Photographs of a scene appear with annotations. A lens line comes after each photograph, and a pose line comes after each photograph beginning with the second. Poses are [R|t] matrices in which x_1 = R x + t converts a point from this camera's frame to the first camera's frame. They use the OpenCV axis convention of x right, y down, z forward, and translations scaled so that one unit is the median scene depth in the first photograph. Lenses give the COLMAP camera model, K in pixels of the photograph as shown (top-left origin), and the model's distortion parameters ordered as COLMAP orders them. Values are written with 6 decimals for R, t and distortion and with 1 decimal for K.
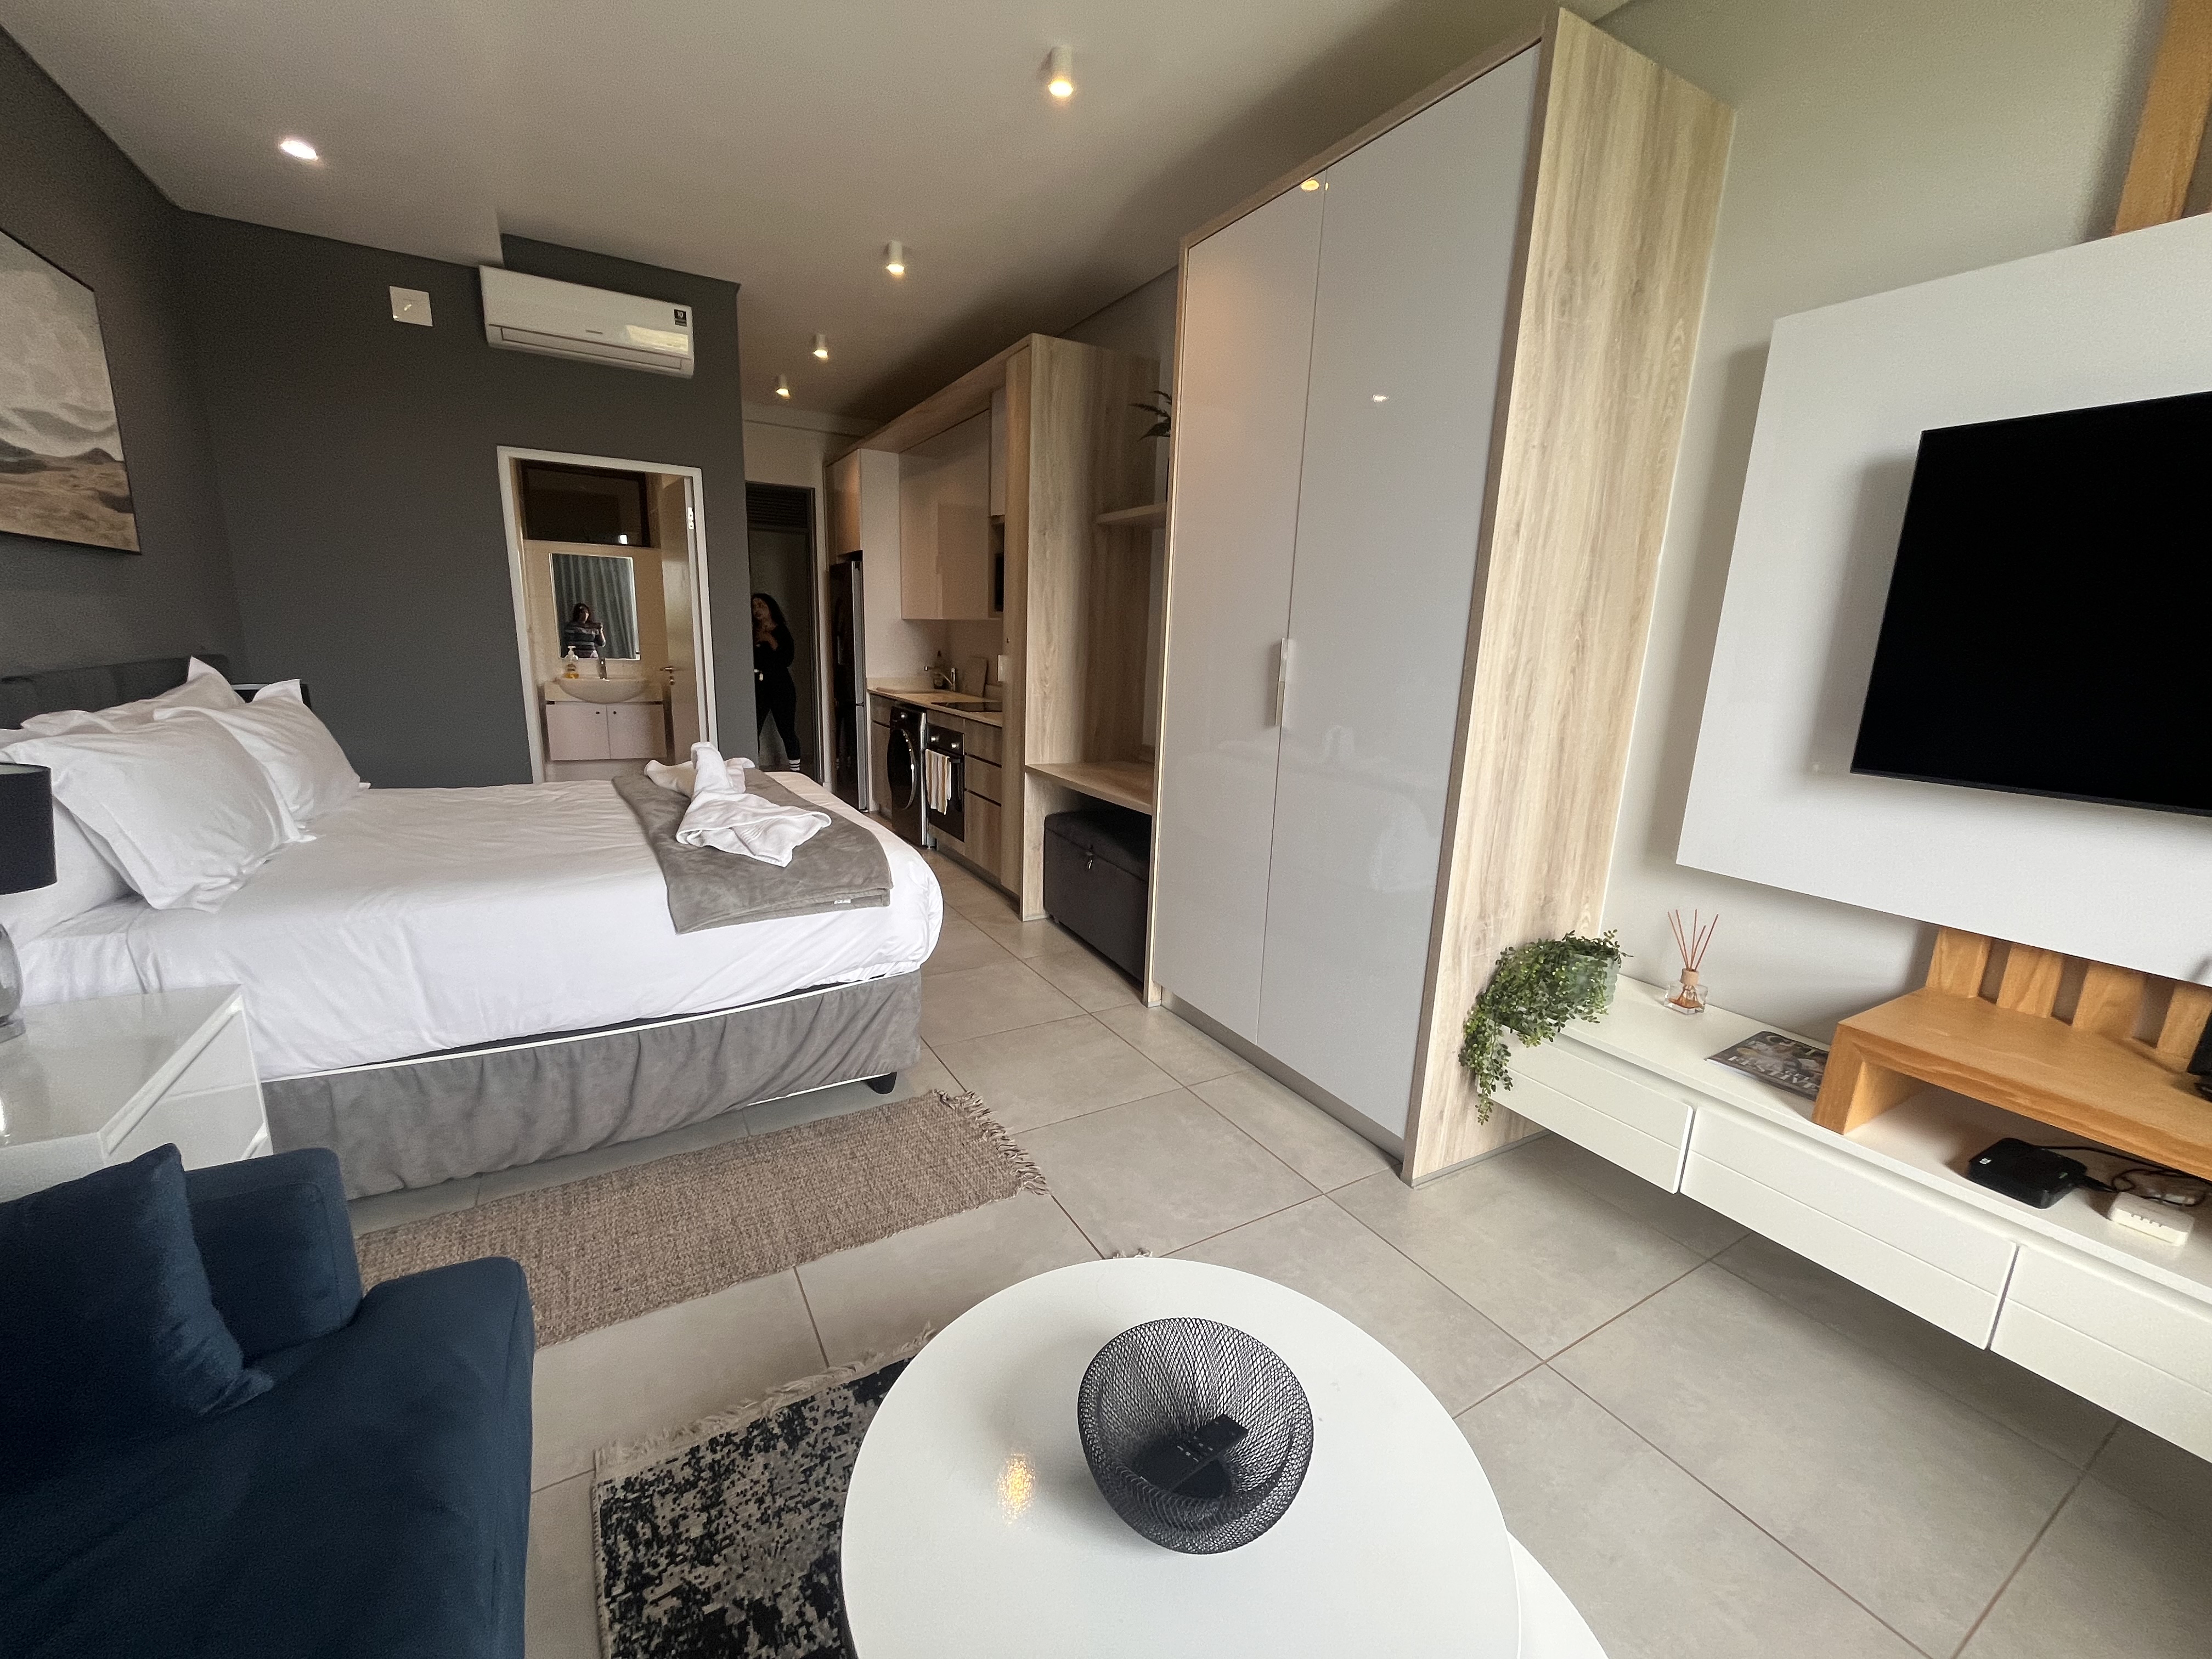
lens RADIAL K [[888.3, 0, 1108.9], [0, 888.3, 833.2], [0, 0, 1]] dist [-0.003838, -0.000370]
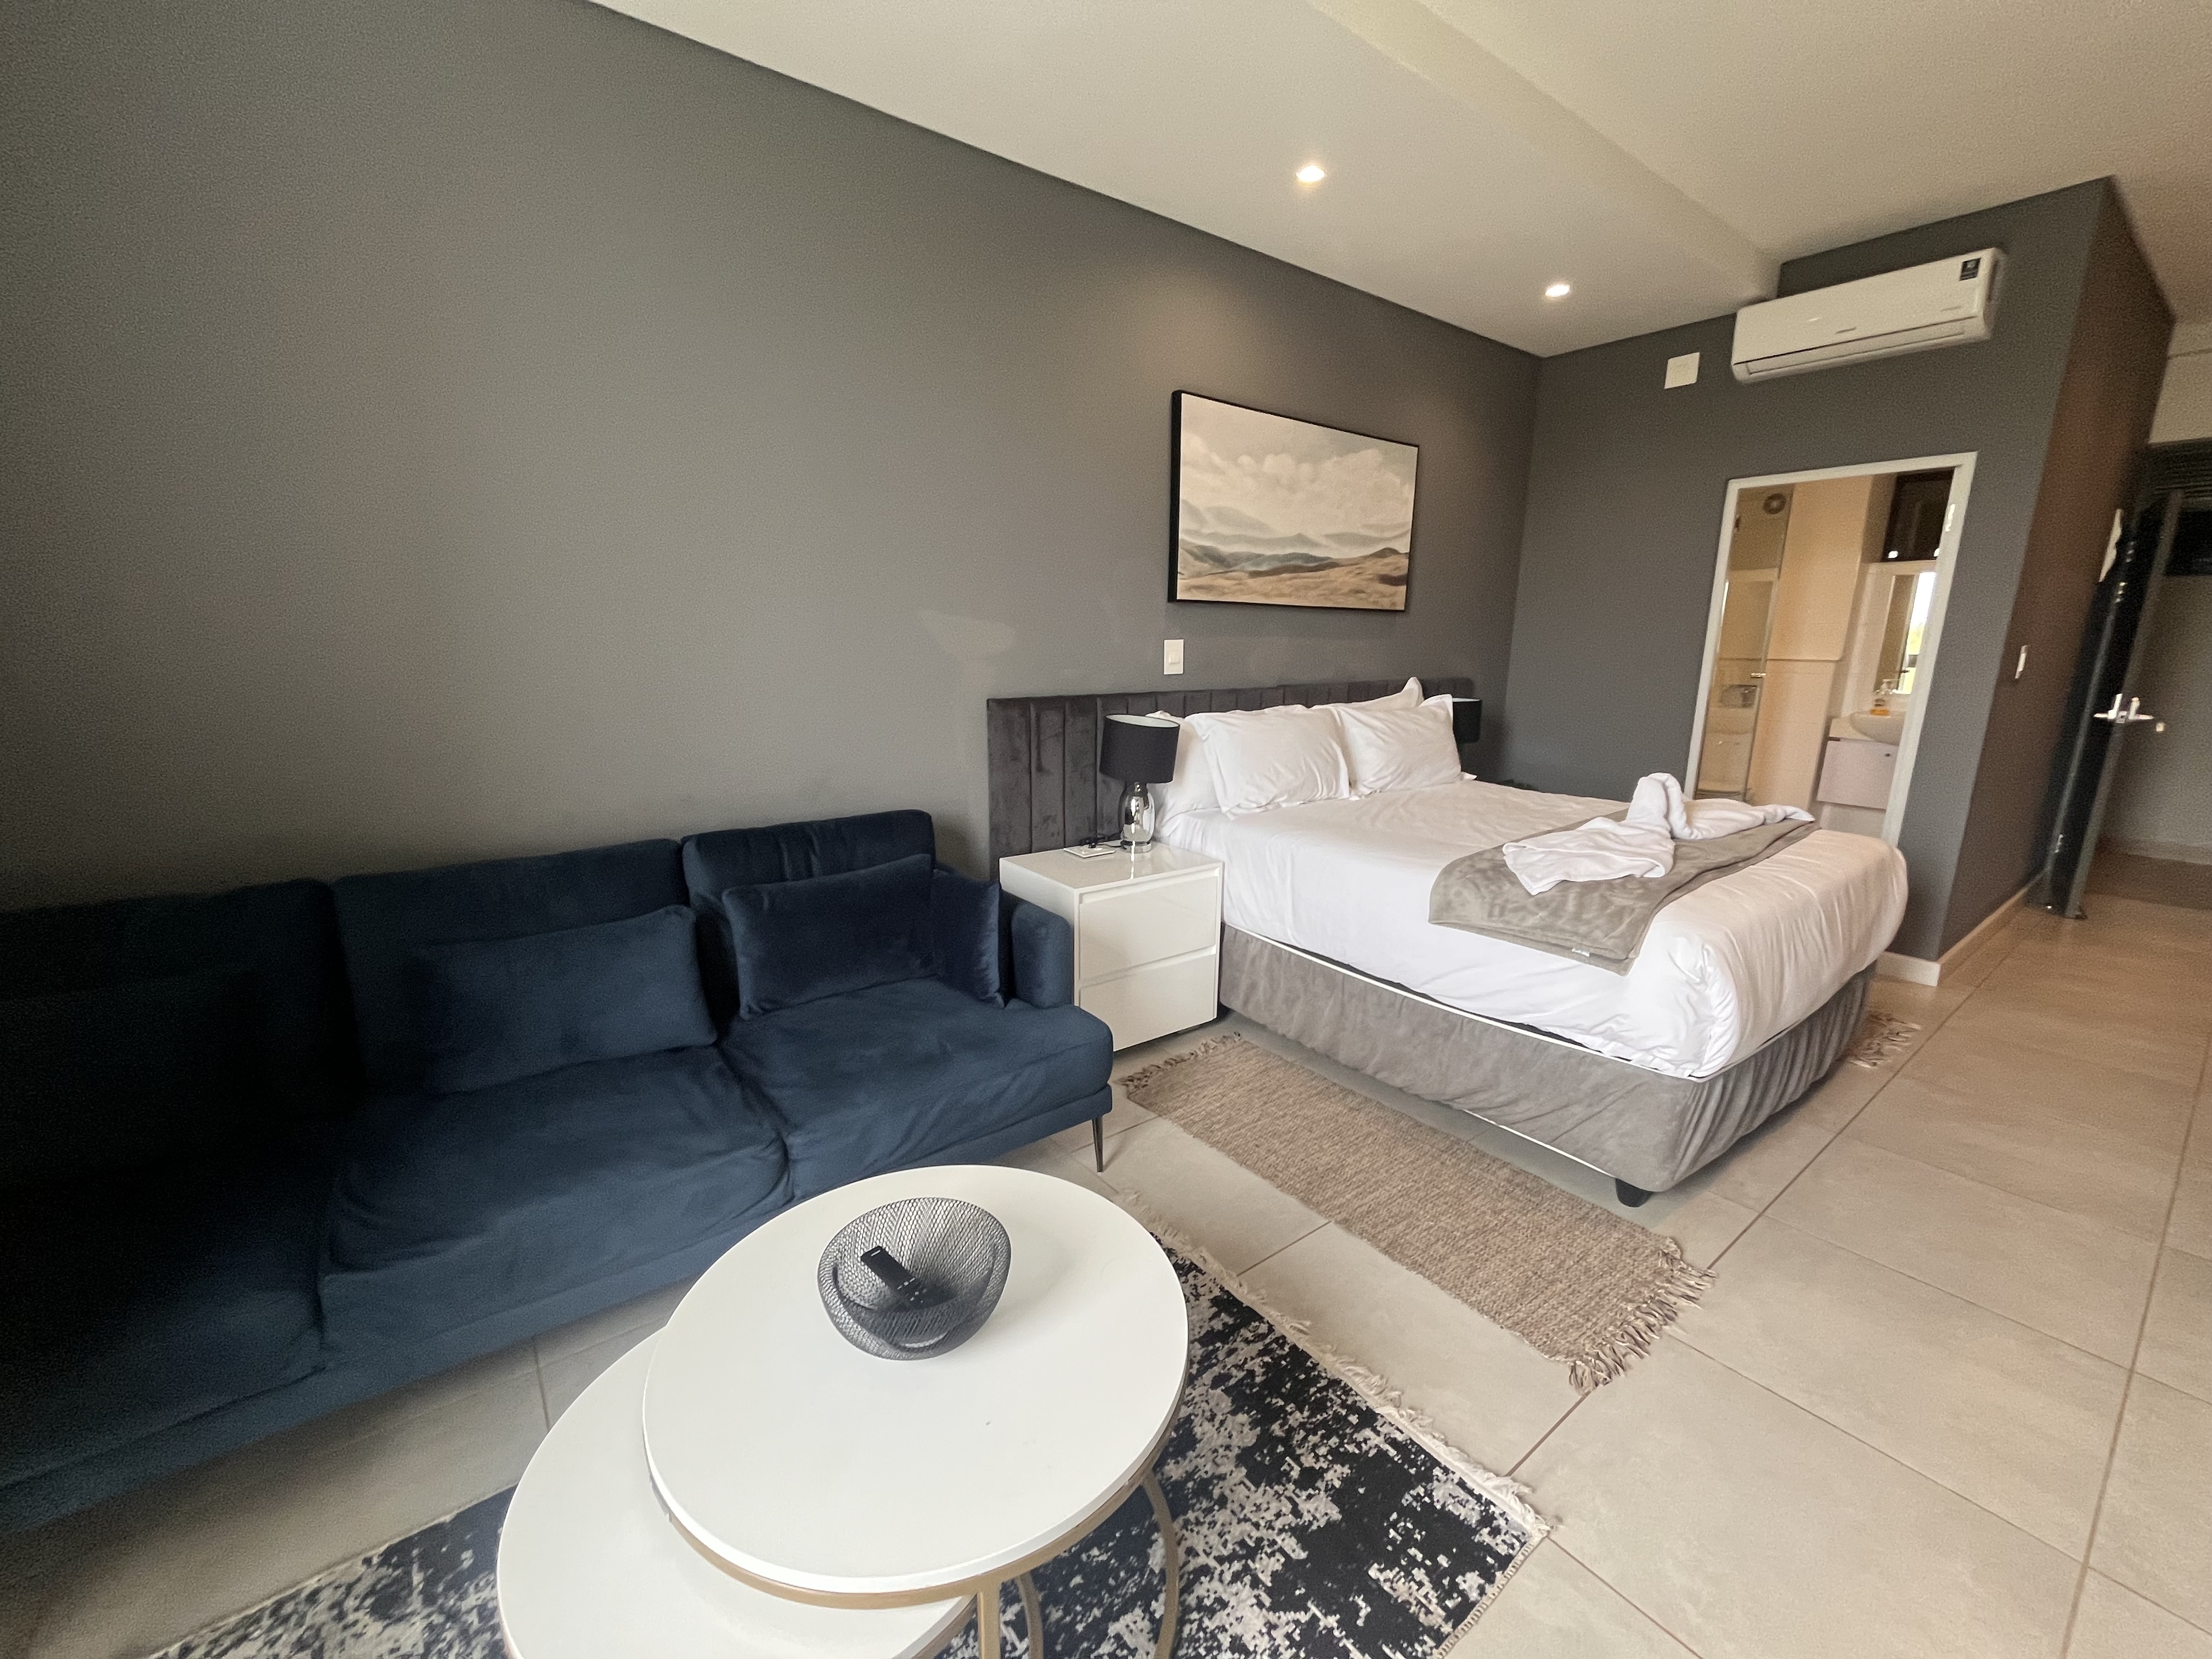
lens RADIAL K [[888.3, 0, 1108.9], [0, 888.3, 833.2], [0, 0, 1]] dist [-0.003838, -0.000370]
pose [[0.119494, 0.178136, -0.976723, 0.504873], [-0.217667, 0.964539, 0.149284, -0.069645], [0.968681, 0.194762, 0.154031, 0.386503]]
